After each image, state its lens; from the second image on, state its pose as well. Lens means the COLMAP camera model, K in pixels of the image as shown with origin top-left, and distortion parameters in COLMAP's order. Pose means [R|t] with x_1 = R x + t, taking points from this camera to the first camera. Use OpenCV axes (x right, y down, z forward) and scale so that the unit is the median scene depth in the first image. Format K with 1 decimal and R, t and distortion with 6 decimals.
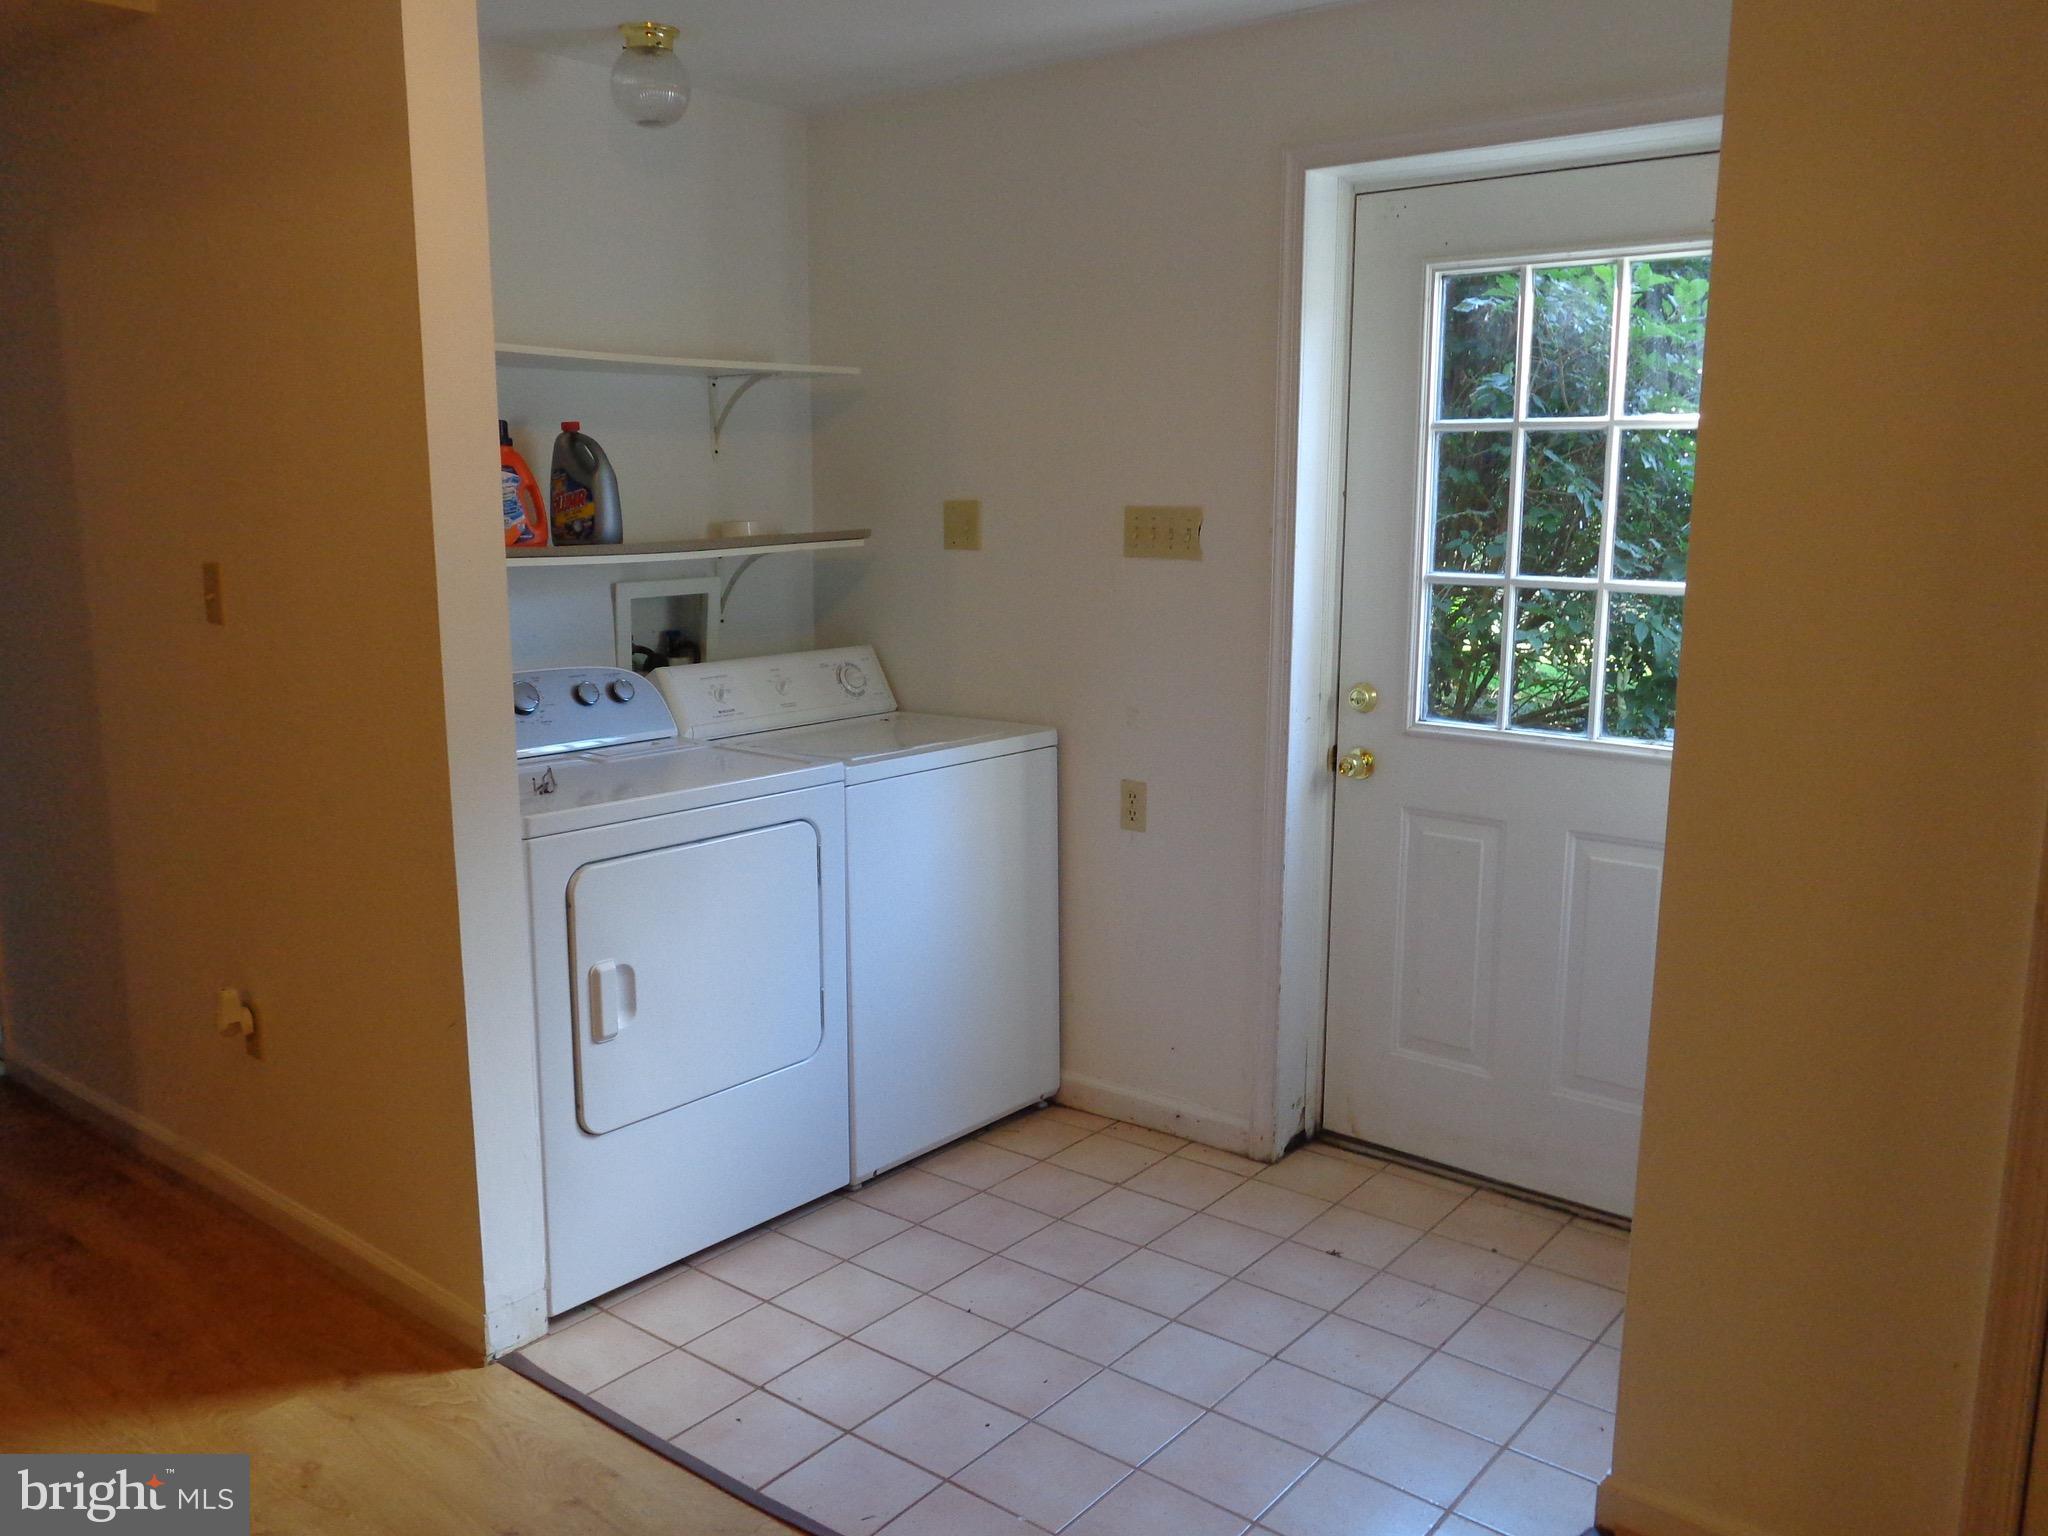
lens RADIAL K [[1554.5, 0, 1026.4], [0, 1554.5, 773.6], [0, 0, 1]] dist [0.000546, 0.008907]
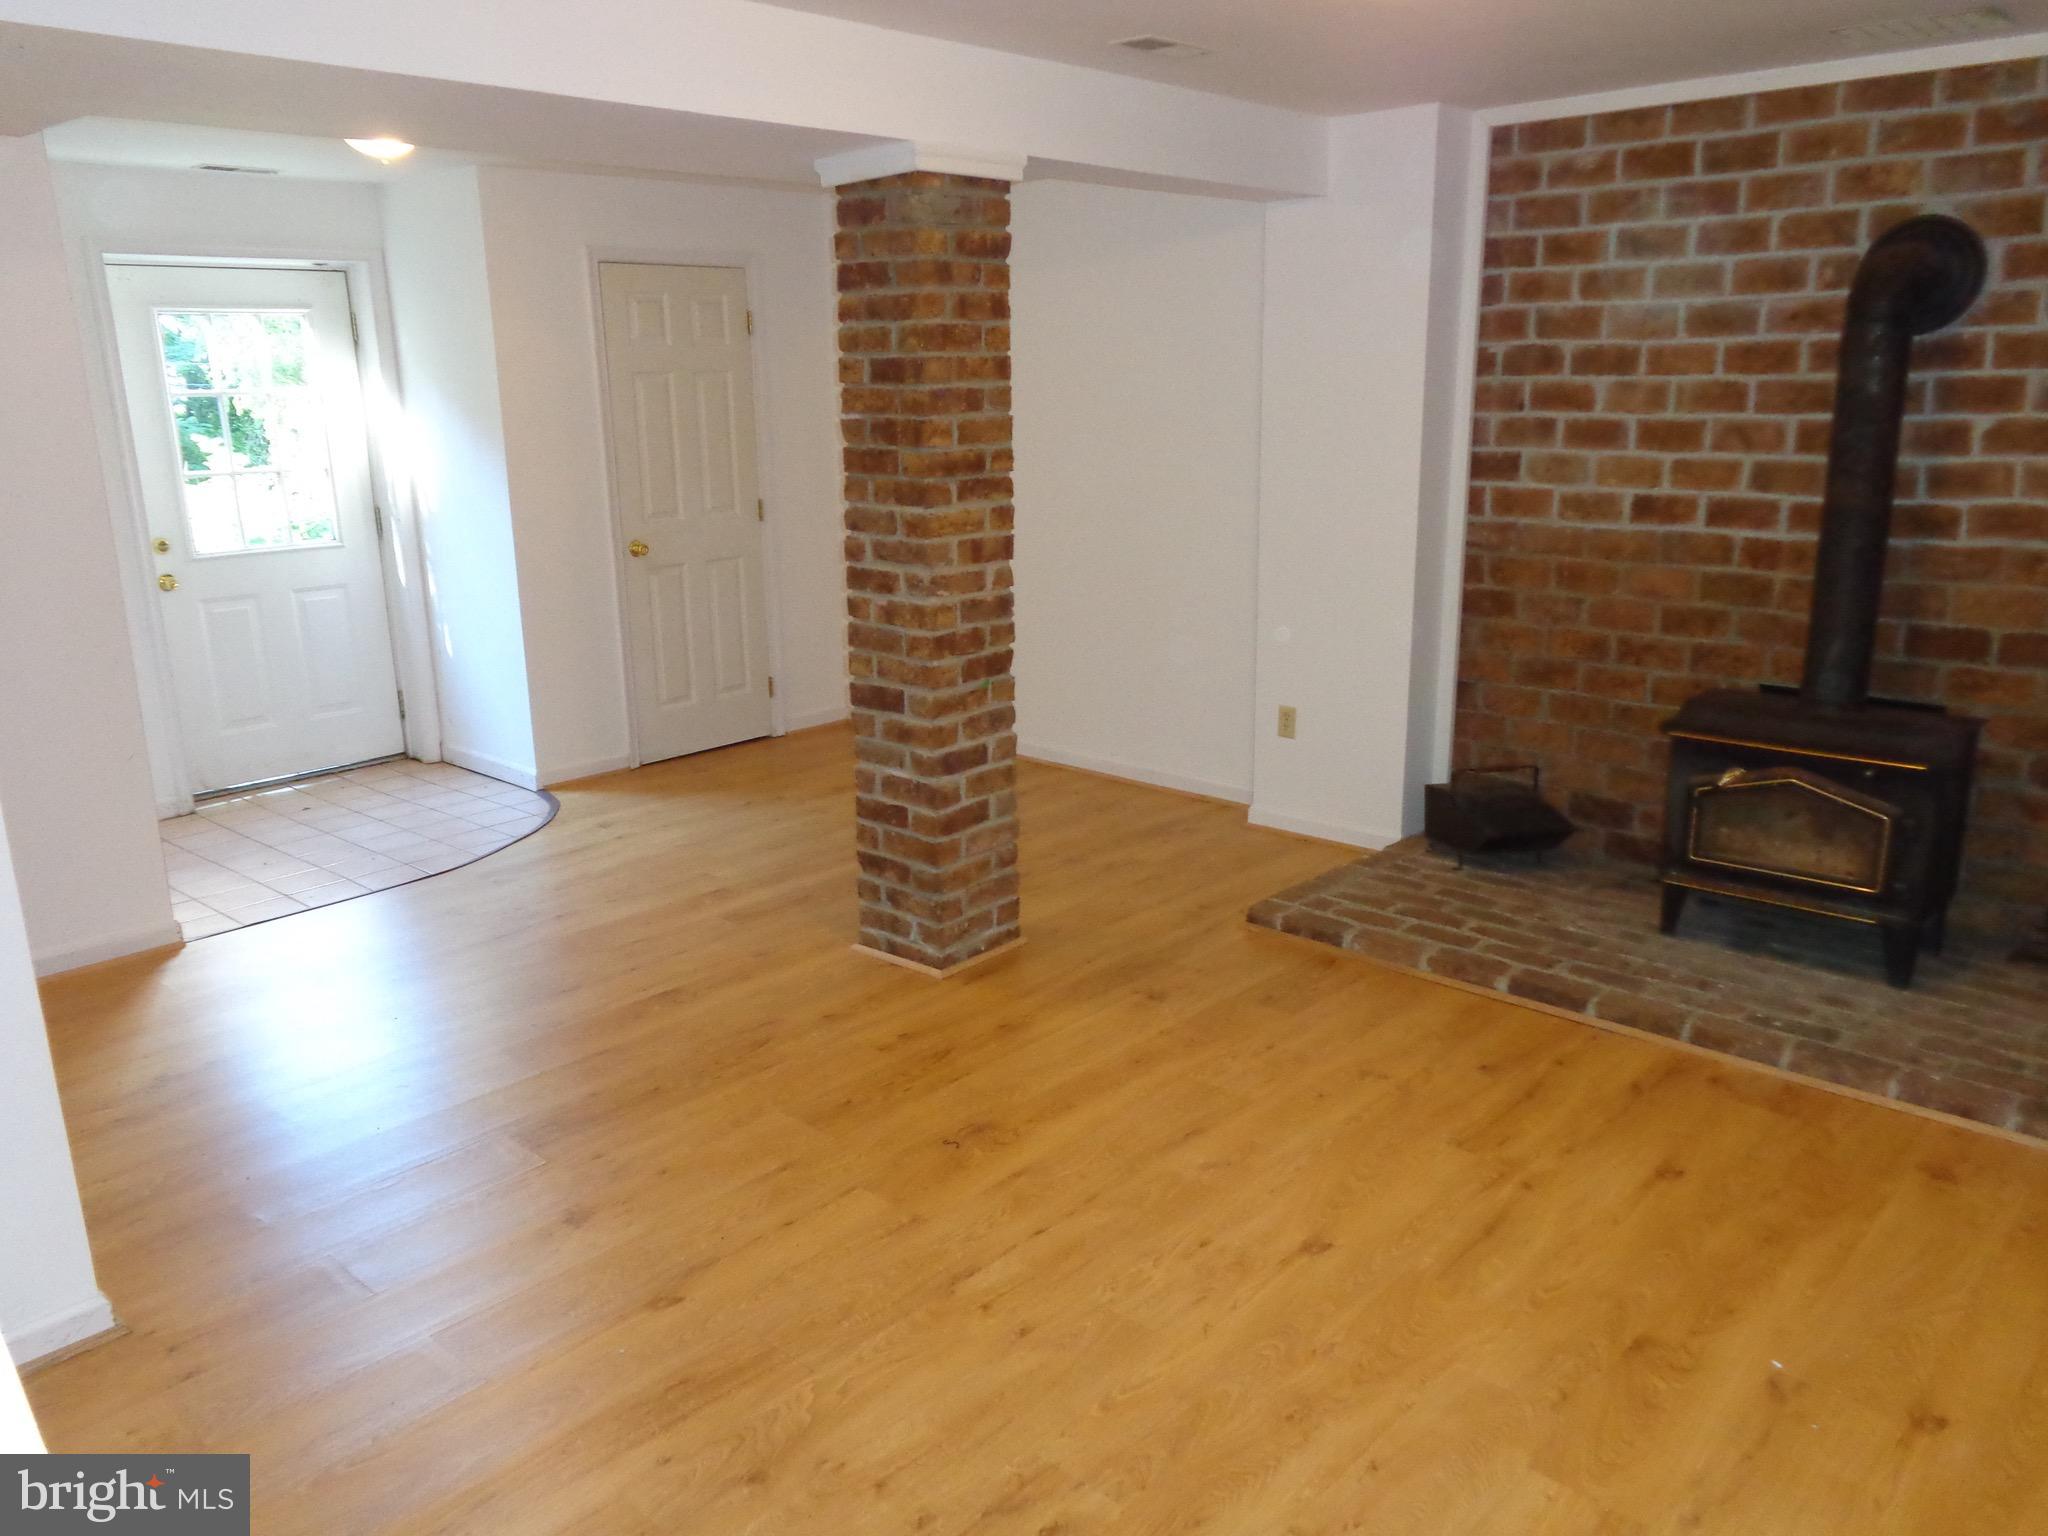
lens RADIAL K [[1554.5, 0, 1026.4], [0, 1554.5, 773.6], [0, 0, 1]] dist [0.000546, 0.008907]
pose [[0.056781, -0.259458, 0.964084, -1.658677], [0.190657, 0.950689, 0.244624, -0.050763], [-0.980013, 0.169919, 0.103449, -0.132740]]
